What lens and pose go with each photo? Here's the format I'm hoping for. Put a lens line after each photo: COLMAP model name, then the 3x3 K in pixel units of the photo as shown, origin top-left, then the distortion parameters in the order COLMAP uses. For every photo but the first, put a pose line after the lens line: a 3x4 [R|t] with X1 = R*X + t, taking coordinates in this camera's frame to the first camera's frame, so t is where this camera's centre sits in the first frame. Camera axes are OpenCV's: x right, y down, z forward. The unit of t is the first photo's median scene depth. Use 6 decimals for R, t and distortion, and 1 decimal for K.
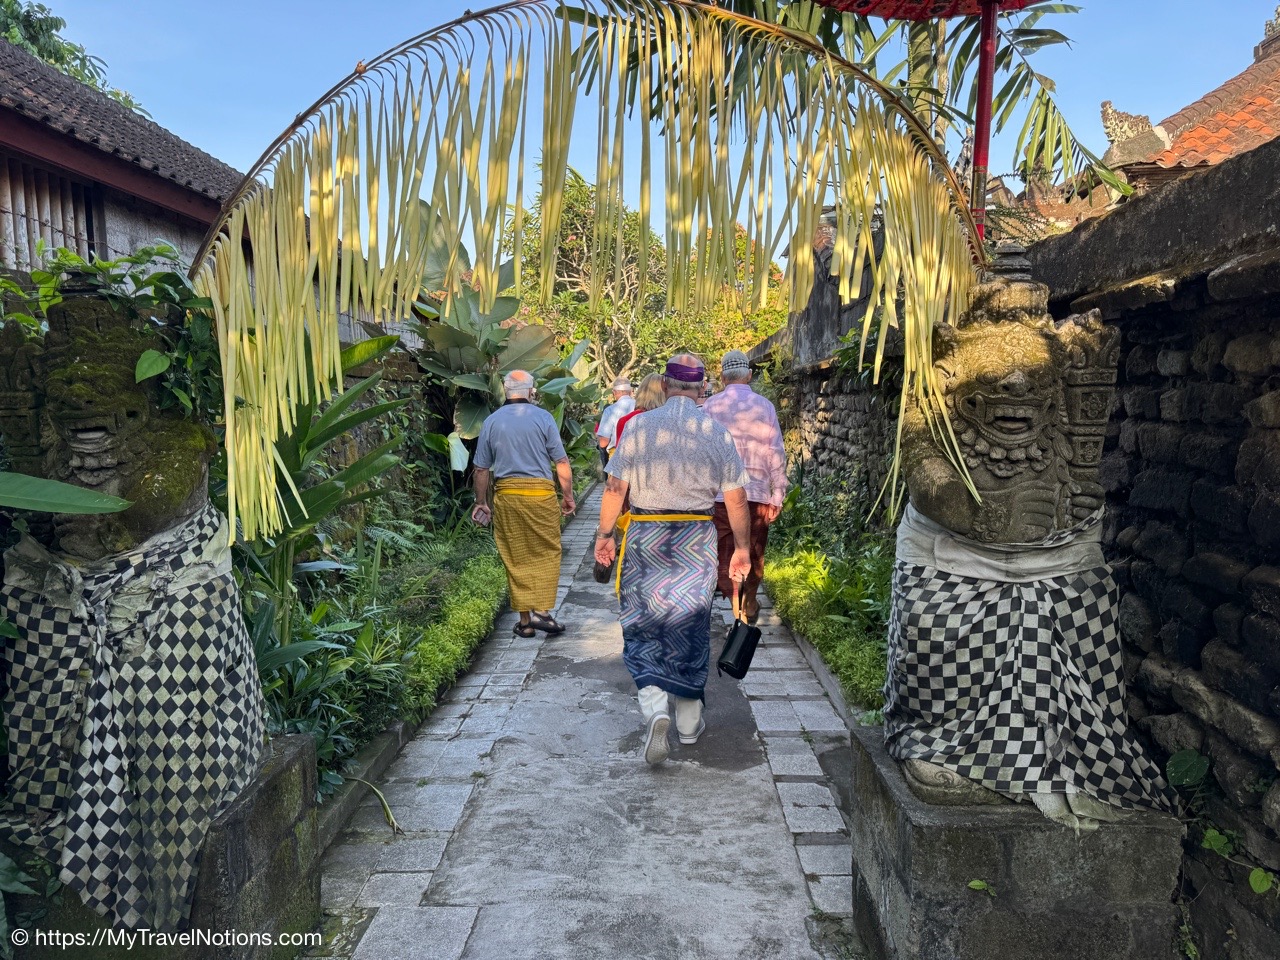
lens RADIAL K [[895.5, 0, 644.1], [0, 895.5, 487.5], [0, 0, 1]] dist [0.054099, -0.004853]
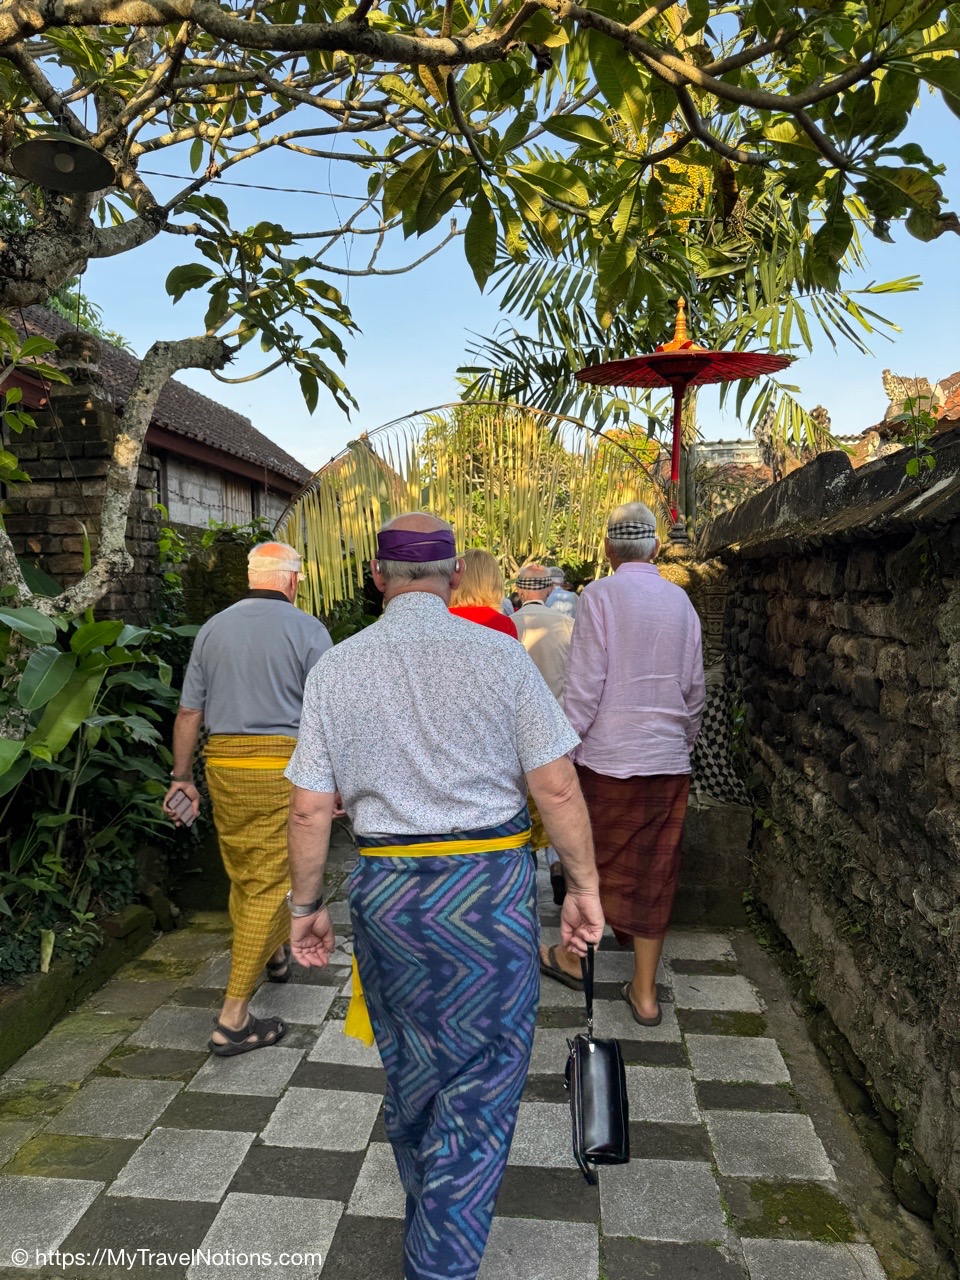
lens RADIAL K [[895.5, 0, 478.6], [0, 895.5, 635.1], [0, 0, 1]] dist [0.054099, -0.004853]
pose [[0.996348, 0.018470, -0.083370, 0.137638], [-0.022067, 0.998856, -0.042427, 0.076707], [0.082491, 0.044111, 0.995615, -1.061281]]
